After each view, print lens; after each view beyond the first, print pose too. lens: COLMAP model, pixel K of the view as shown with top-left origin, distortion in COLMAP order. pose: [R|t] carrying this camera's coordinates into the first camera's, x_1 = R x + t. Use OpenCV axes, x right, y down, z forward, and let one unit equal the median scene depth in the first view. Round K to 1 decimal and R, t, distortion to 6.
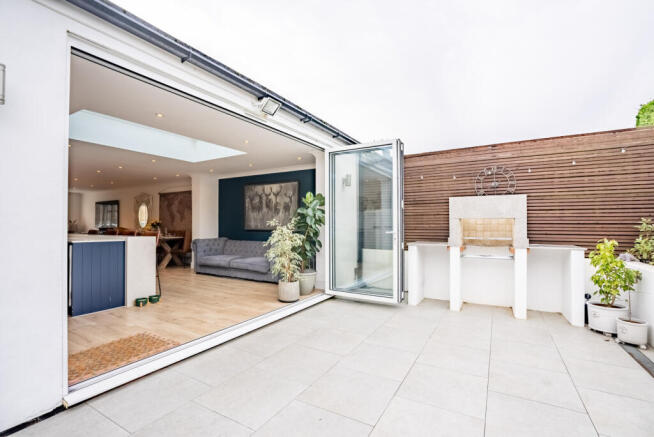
lens RADIAL K [[299.7, 0, 325.0], [0, 299.7, 218.0], [0, 0, 1]] dist [-0.044016, 0.003166]
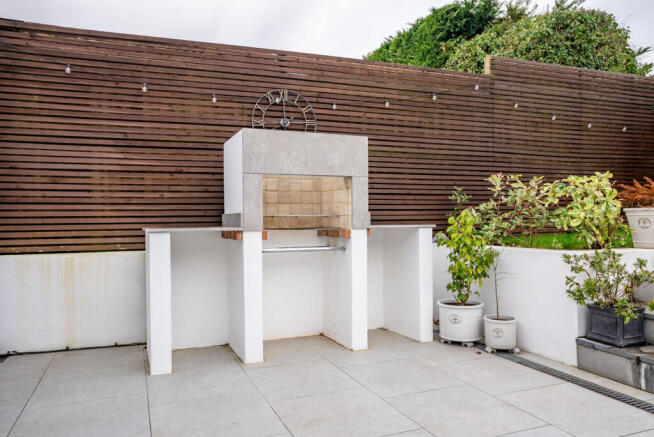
lens RADIAL K [[466.0, 0, 326.6], [0, 466.0, 218.5], [0, 0, 1]] dist [0.002527, -0.000173]
pose [[0.598388, -0.007940, 0.801167, -0.103339], [-0.007530, 0.999851, 0.015532, 0.061135], [-0.801171, -0.015327, 0.598239, 0.443165]]
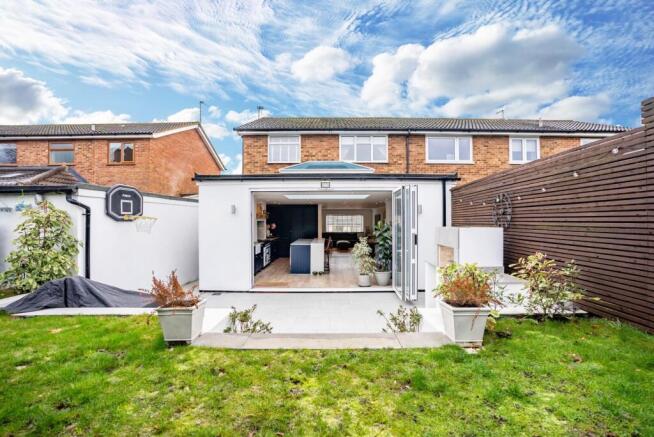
lens RADIAL K [[299.7, 0, 333.6], [0, 299.7, 219.7], [0, 0, 1]] dist [-0.044016, 0.003166]
pose [[0.512455, -0.006734, -0.858688, 1.272844], [0.017565, 0.999842, 0.002641, -0.110224], [0.858535, -0.016436, 0.512492, -0.012091]]
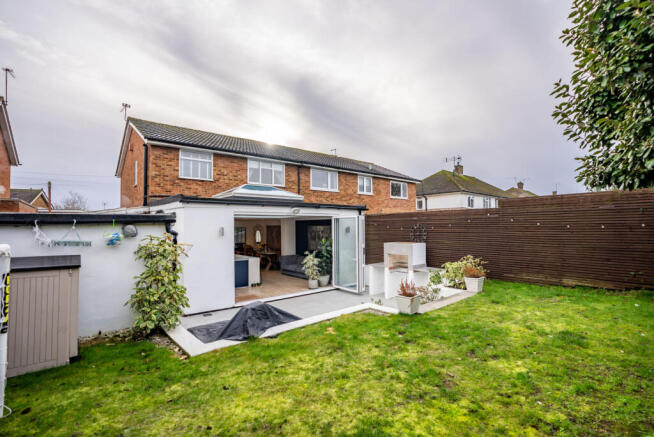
lens RADIAL K [[299.7, 0, 325.2], [0, 299.7, 224.0], [0, 0, 1]] dist [-0.044016, 0.003166]
pose [[0.939847, -0.011725, -0.341394, 0.742473], [0.015040, 0.999862, 0.007064, -0.219137], [0.341264, -0.011773, 0.939894, -1.066600]]
